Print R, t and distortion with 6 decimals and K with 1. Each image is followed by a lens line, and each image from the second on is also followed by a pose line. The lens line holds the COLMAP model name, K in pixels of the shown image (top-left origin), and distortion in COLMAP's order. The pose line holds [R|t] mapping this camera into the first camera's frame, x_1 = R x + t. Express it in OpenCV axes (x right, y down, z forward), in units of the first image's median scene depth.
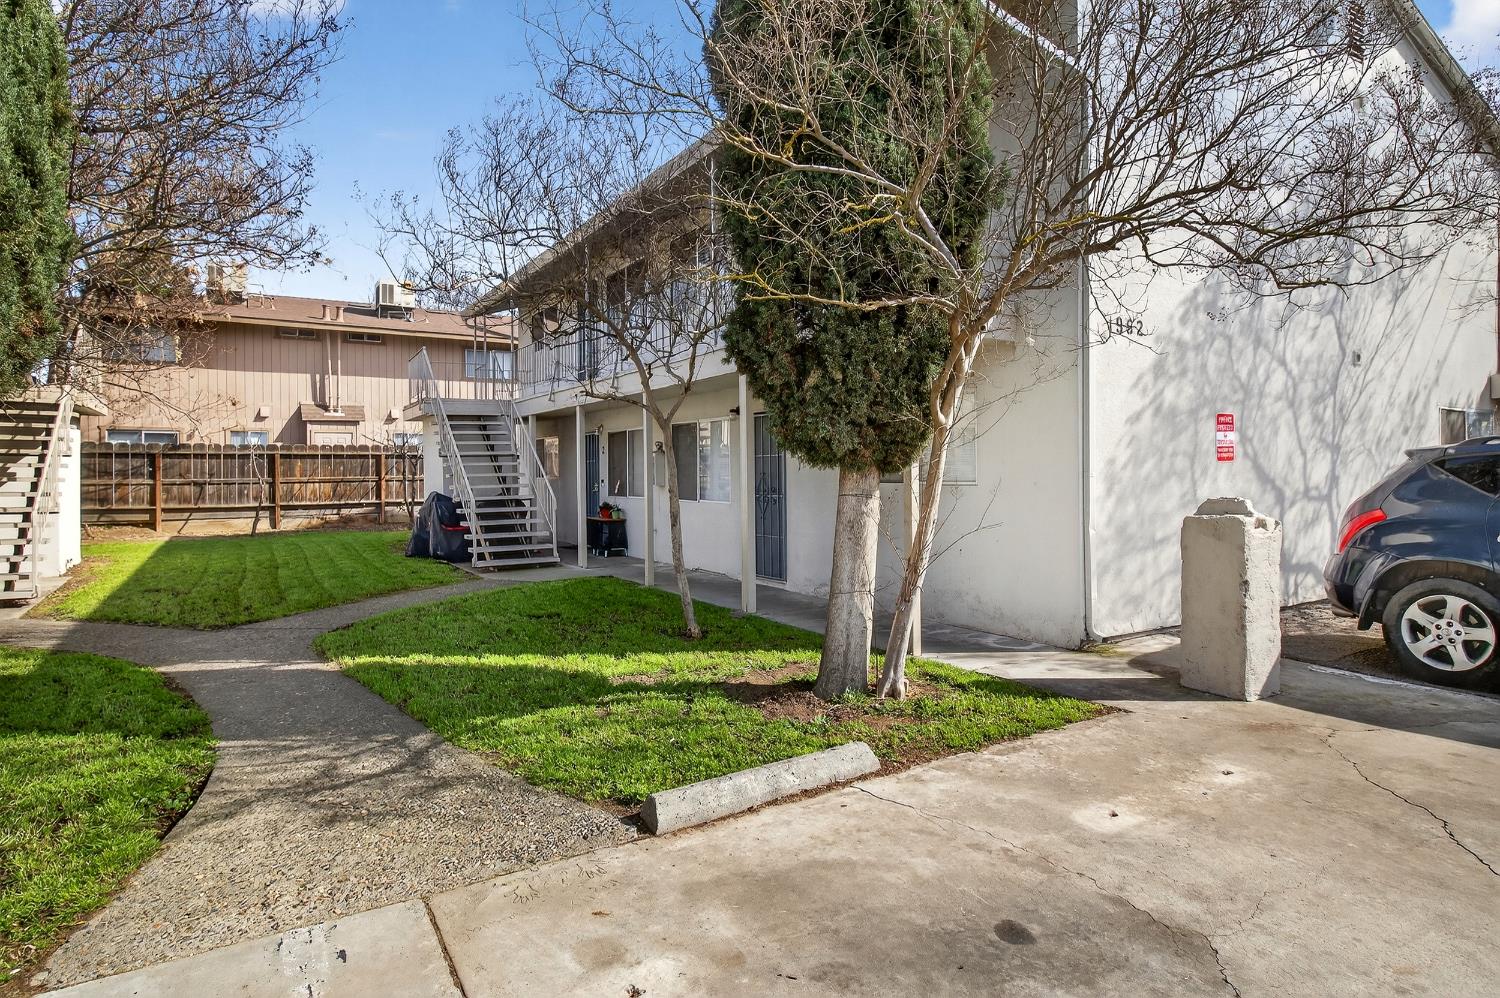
lens RADIAL K [[843.9, 0, 726.7], [0, 843.9, 474.4], [0, 0, 1]] dist [0.001429, 0.000346]
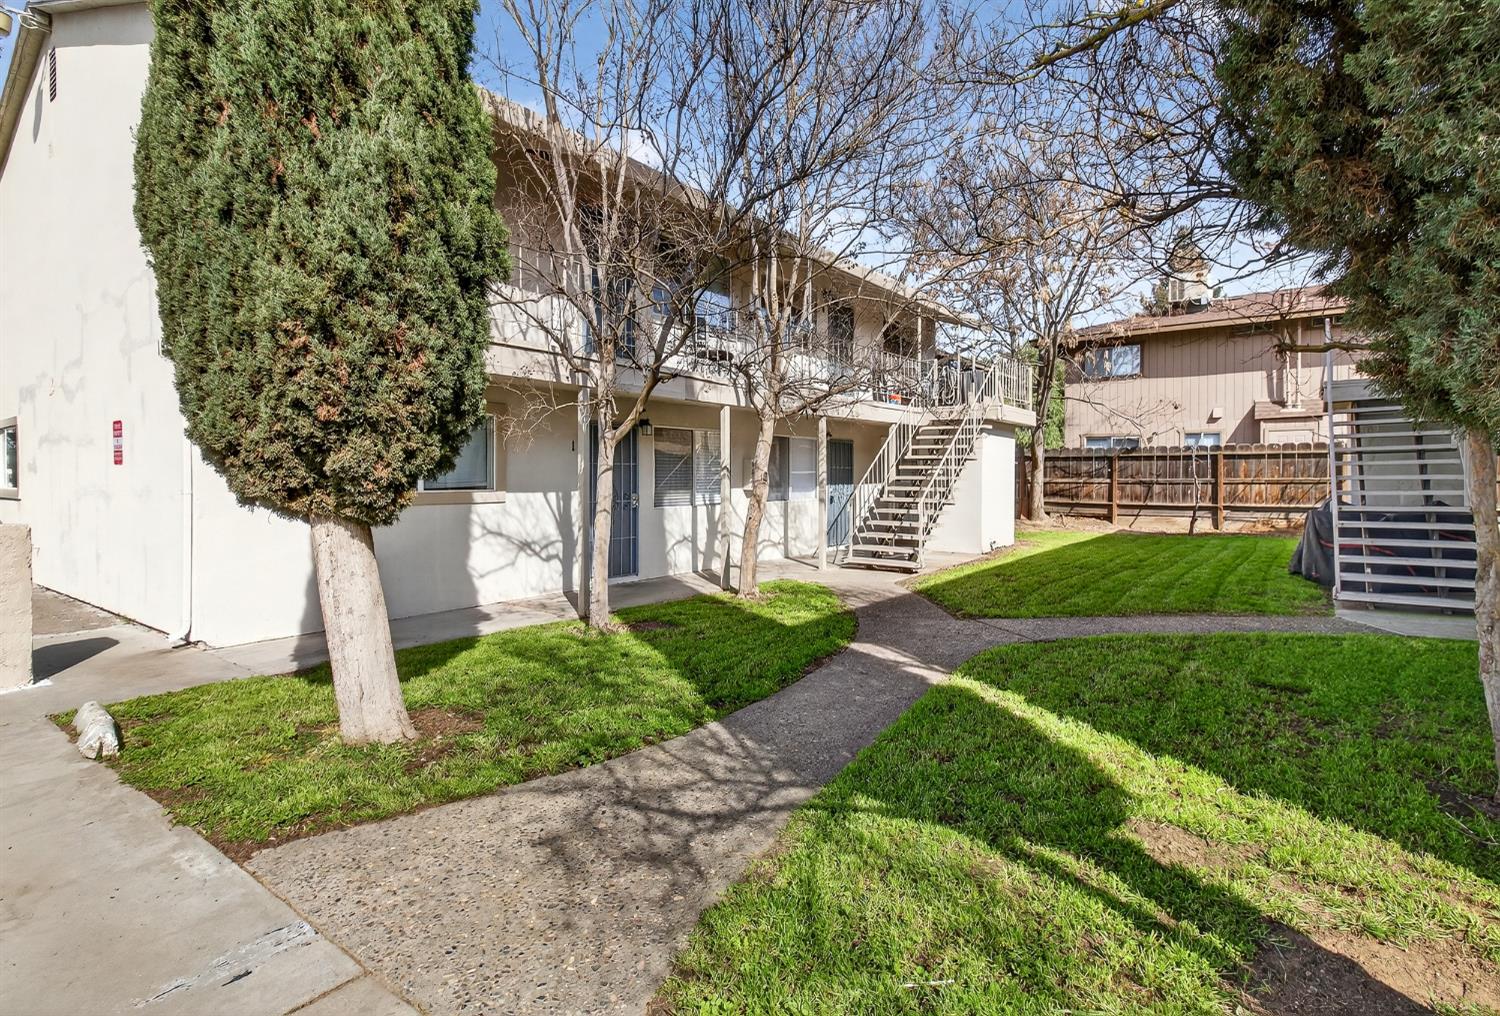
lens RADIAL K [[750.6, 0, 750.1], [0, 750.6, 483.6], [0, 0, 1]] dist [-0.015825, -0.000743]
pose [[0.388448, 0.014174, -0.921362, 0.066055], [-0.003742, 0.999898, 0.013805, 0.000016], [0.921463, -0.001914, 0.388461, 0.153947]]
